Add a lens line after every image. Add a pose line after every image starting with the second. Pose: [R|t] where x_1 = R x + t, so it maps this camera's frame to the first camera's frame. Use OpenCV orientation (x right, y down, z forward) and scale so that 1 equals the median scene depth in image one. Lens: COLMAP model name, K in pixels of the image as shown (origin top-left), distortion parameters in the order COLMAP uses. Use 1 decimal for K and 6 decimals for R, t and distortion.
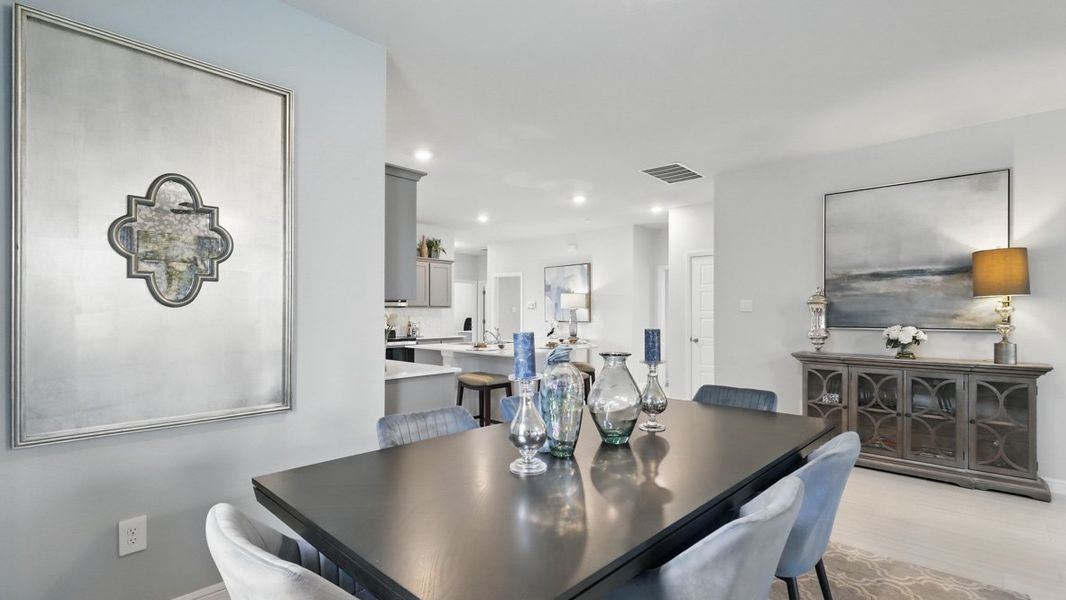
lens RADIAL K [[489.0, 0, 537.9], [0, 489.0, 312.6], [0, 0, 1]] dist [-0.000565, -0.001471]
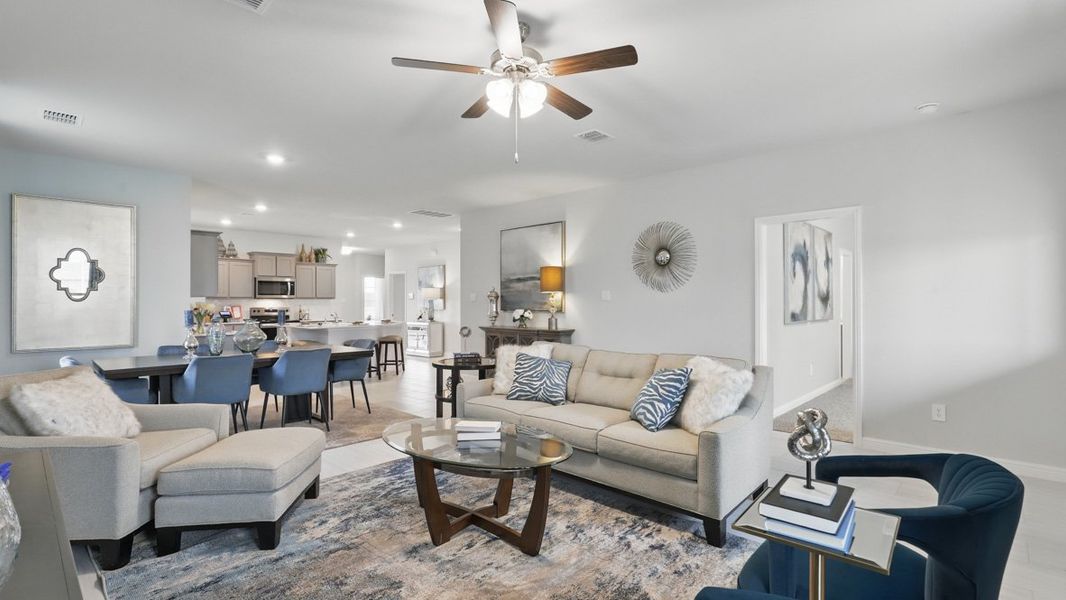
lens RADIAL K [[489.0, 0, 537.6], [0, 489.0, 305.1], [0, 0, 1]] dist [-0.000565, -0.001471]
pose [[0.999968, -0.004904, -0.006387, 0.763549], [0.004956, 0.999955, 0.008086, -0.001102], [0.006347, -0.008117, 0.999947, -0.694433]]
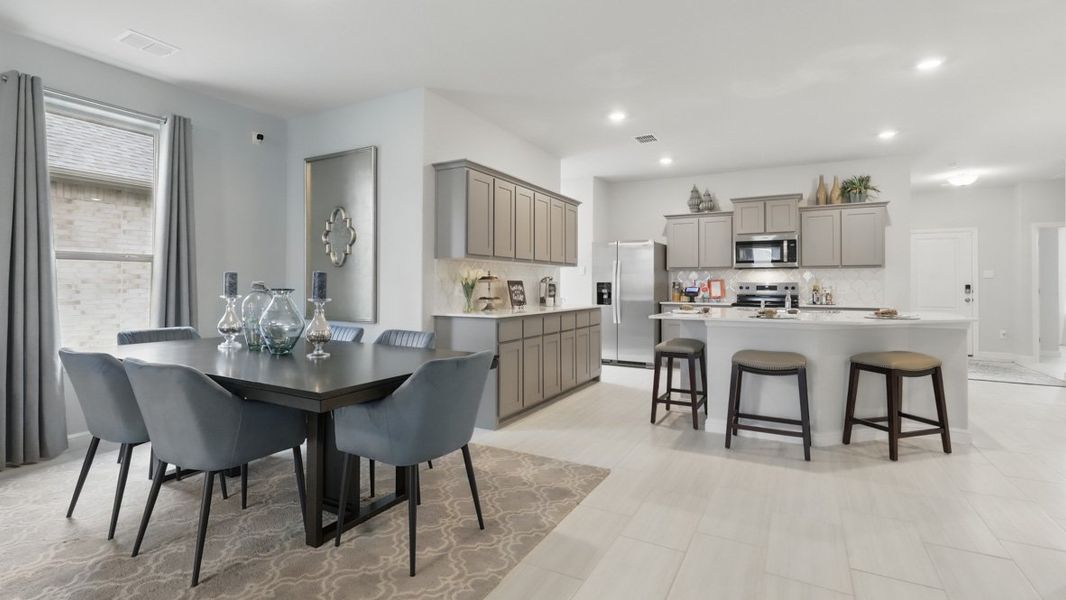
lens RADIAL K [[489.0, 0, 531.1], [0, 489.0, 282.8], [0, 0, 1]] dist [-0.000565, -0.001471]
pose [[0.239762, -0.003604, -0.970825, 0.765709], [-0.001822, 0.999990, -0.004162, 0.032591], [0.970830, 0.002767, 0.239753, 0.626172]]
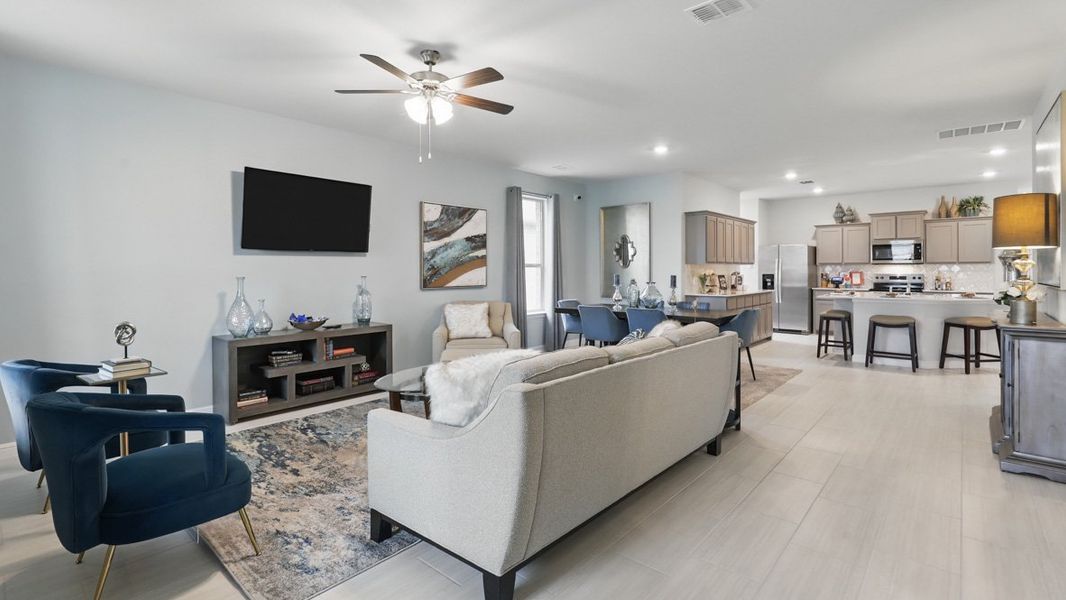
lens RADIAL K [[489.0, 0, 530.1], [0, 489.0, 271.1], [0, 0, 1]] dist [-0.000565, -0.001471]
pose [[0.023545, 0.002628, -0.999719, 1.533401], [0.003543, 0.999990, 0.002712, -0.000057], [0.999716, -0.003605, 0.023536, 0.068278]]
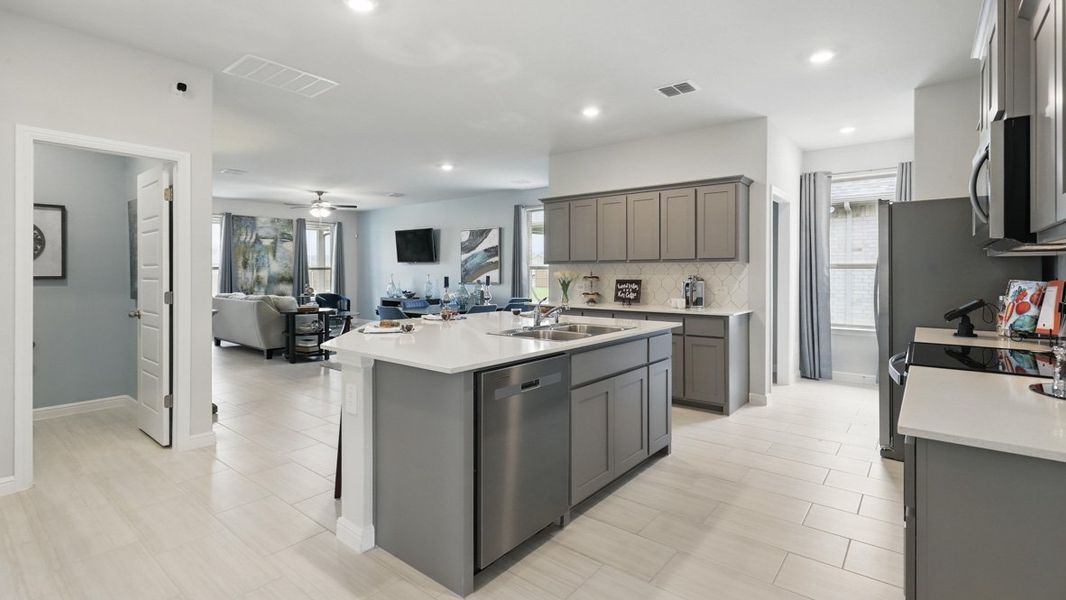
lens RADIAL K [[489.0, 0, 539.5], [0, 489.0, 275.3], [0, 0, 1]] dist [-0.000565, -0.001471]
pose [[-0.996727, -0.002271, -0.080810, -0.053893], [-0.002686, 0.999984, 0.005024, 0.004889], [0.080798, 0.005225, -0.996717, 2.142623]]
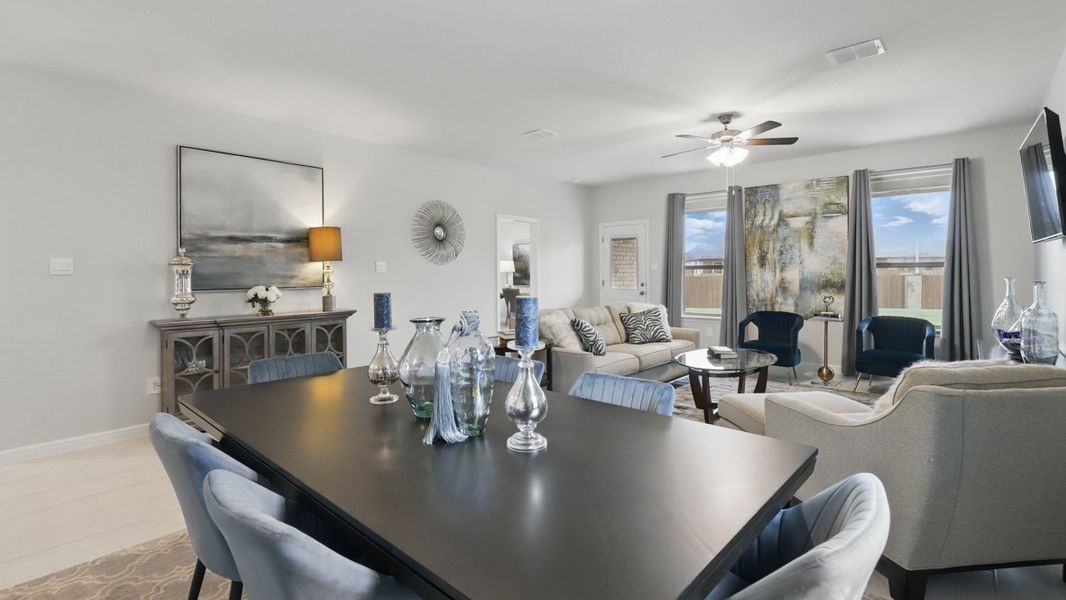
lens RADIAL K [[489.0, 0, 531.5], [0, 489.0, 273.3], [0, 0, 1]] dist [-0.000565, -0.001471]
pose [[-0.017074, -0.003664, 0.999848, -0.356052], [0.006427, 0.999972, 0.003774, -0.002480], [-0.999834, 0.006490, -0.017050, 0.381506]]
